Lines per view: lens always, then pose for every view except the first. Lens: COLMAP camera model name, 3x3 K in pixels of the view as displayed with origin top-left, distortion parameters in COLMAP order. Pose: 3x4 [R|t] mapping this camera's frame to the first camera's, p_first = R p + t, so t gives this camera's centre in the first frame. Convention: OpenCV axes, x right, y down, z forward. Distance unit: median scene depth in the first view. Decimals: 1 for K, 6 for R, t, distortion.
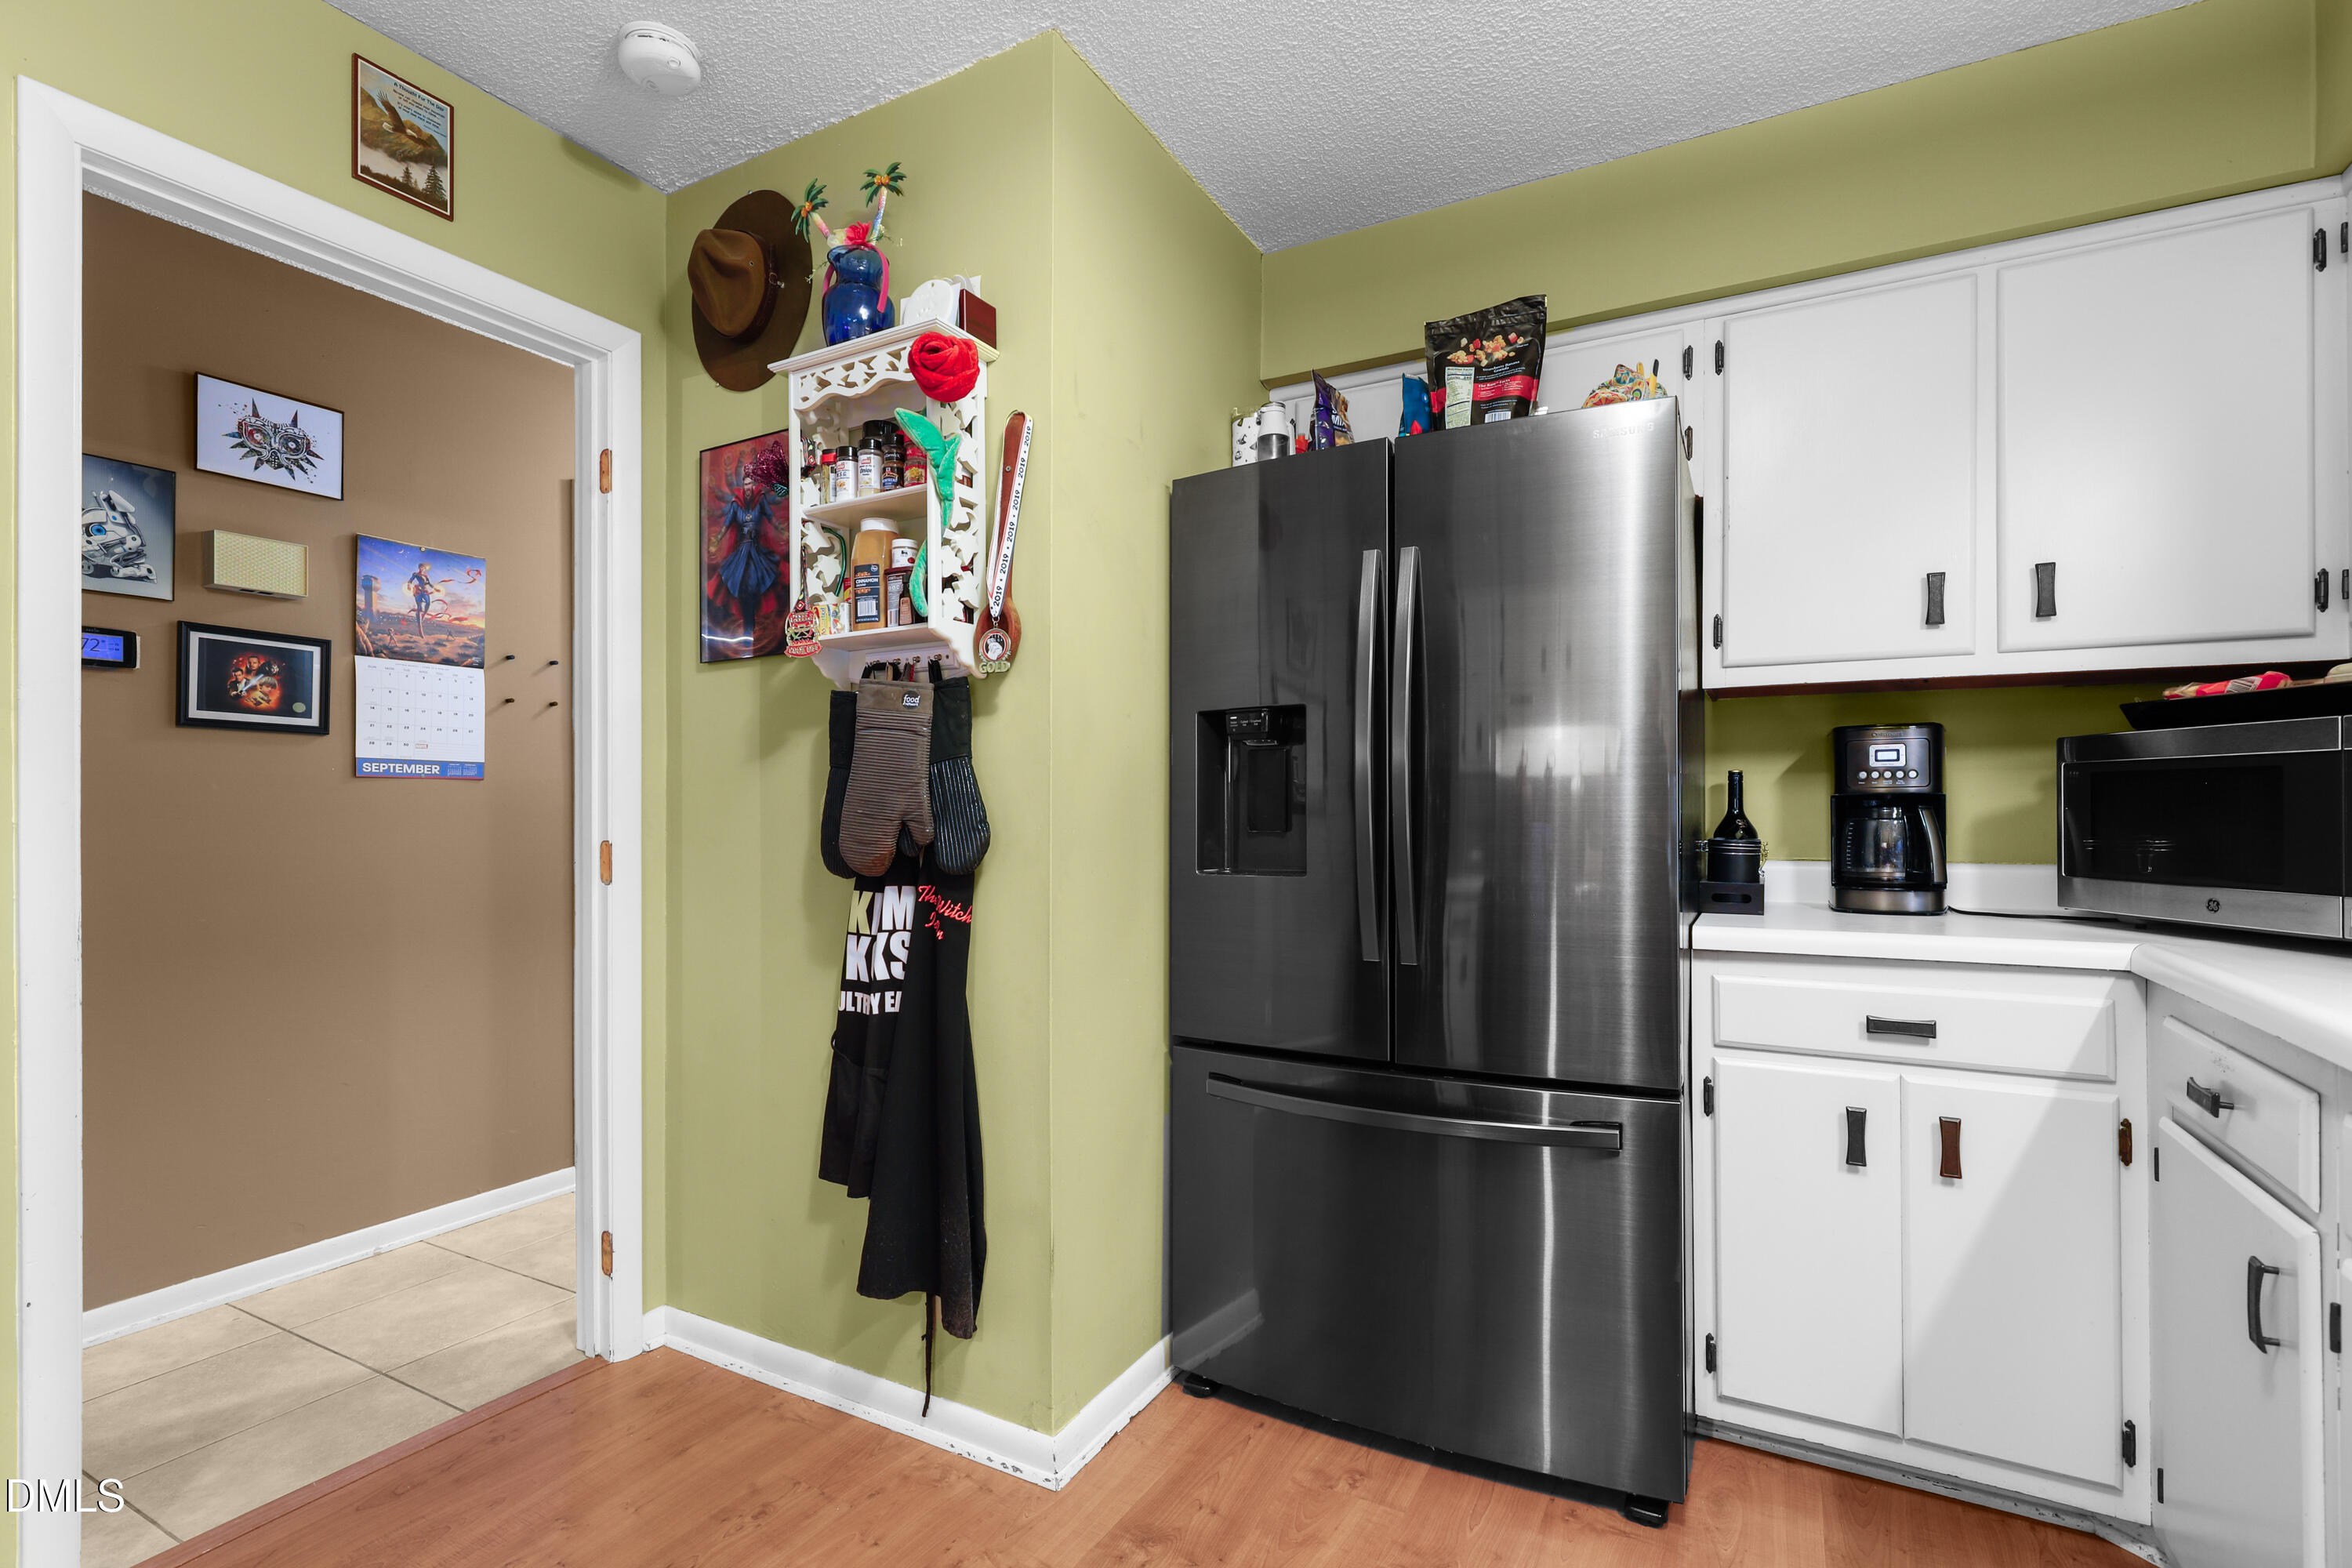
lens RADIAL K [[1072.1, 0, 1219.7], [0, 1072.1, 814.2], [0, 0, 1]] dist [0.001035, 0.000758]
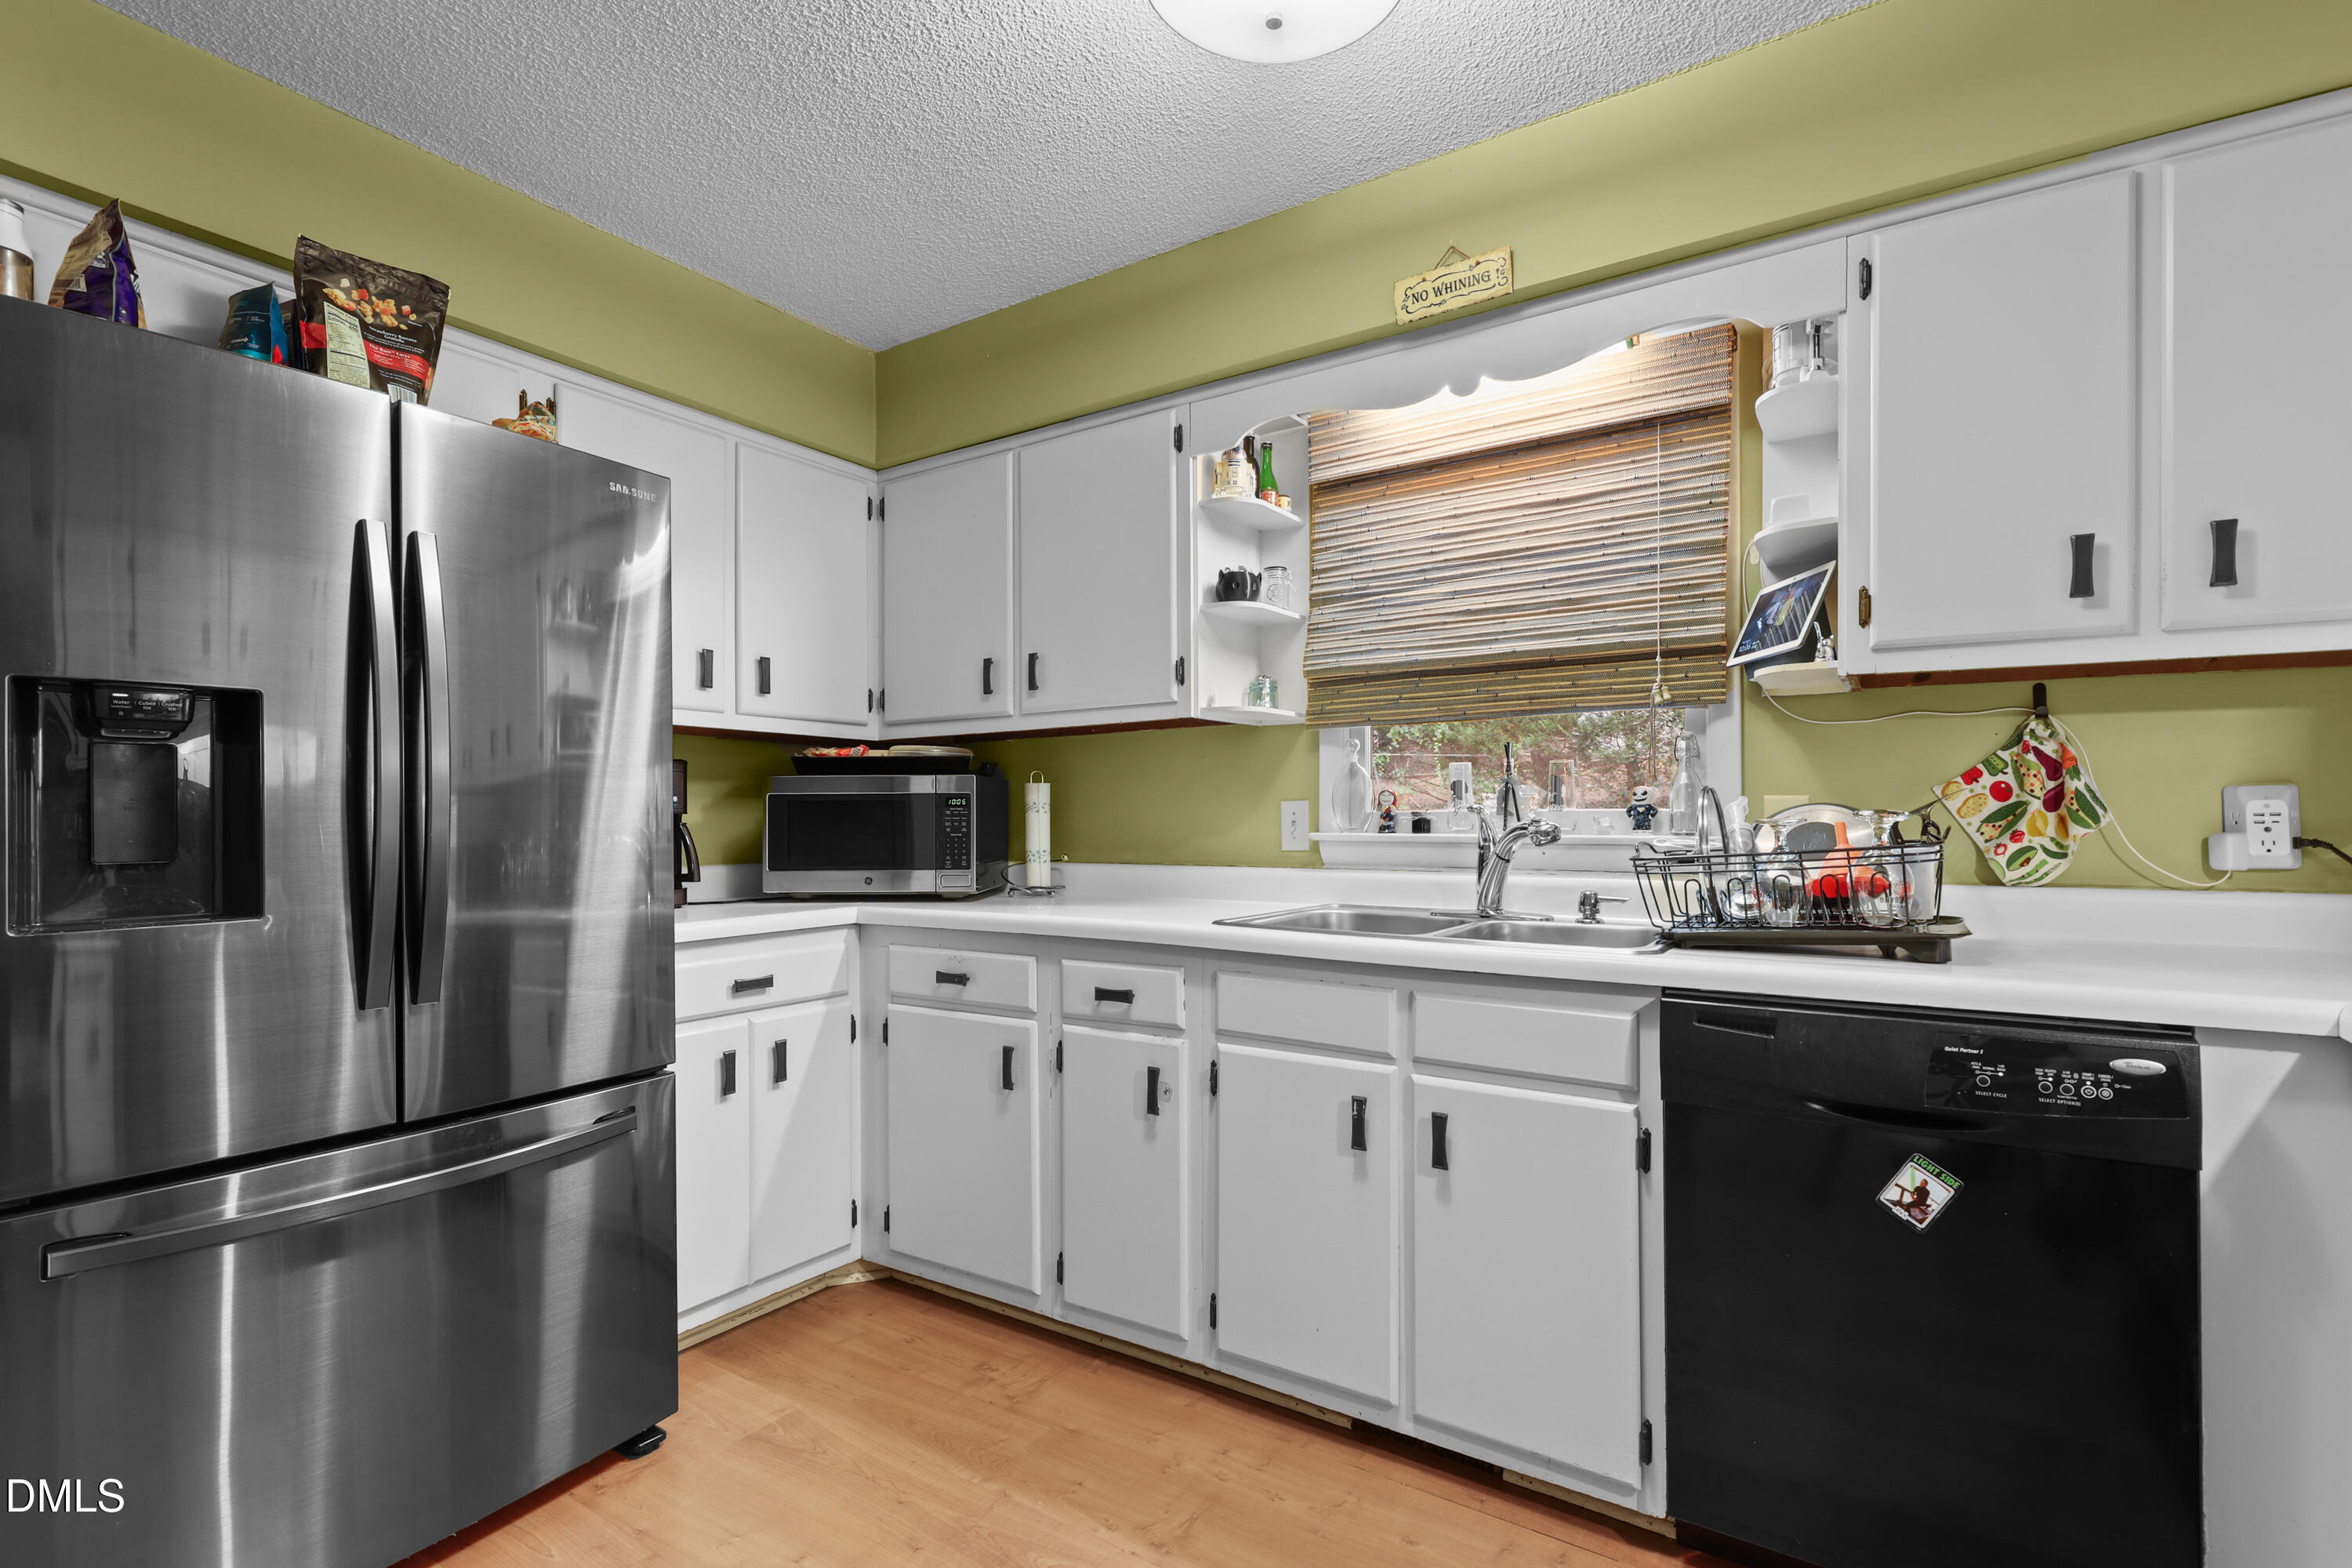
lens RADIAL K [[1072.1, 0, 1186.6], [0, 1072.1, 797.9], [0, 0, 1]] dist [0.001035, 0.000758]
pose [[0.097770, 0.022058, 0.994965, -0.671796], [0.004469, 0.999735, -0.022603, -0.006421], [-0.995199, 0.006656, 0.097646, 0.301523]]
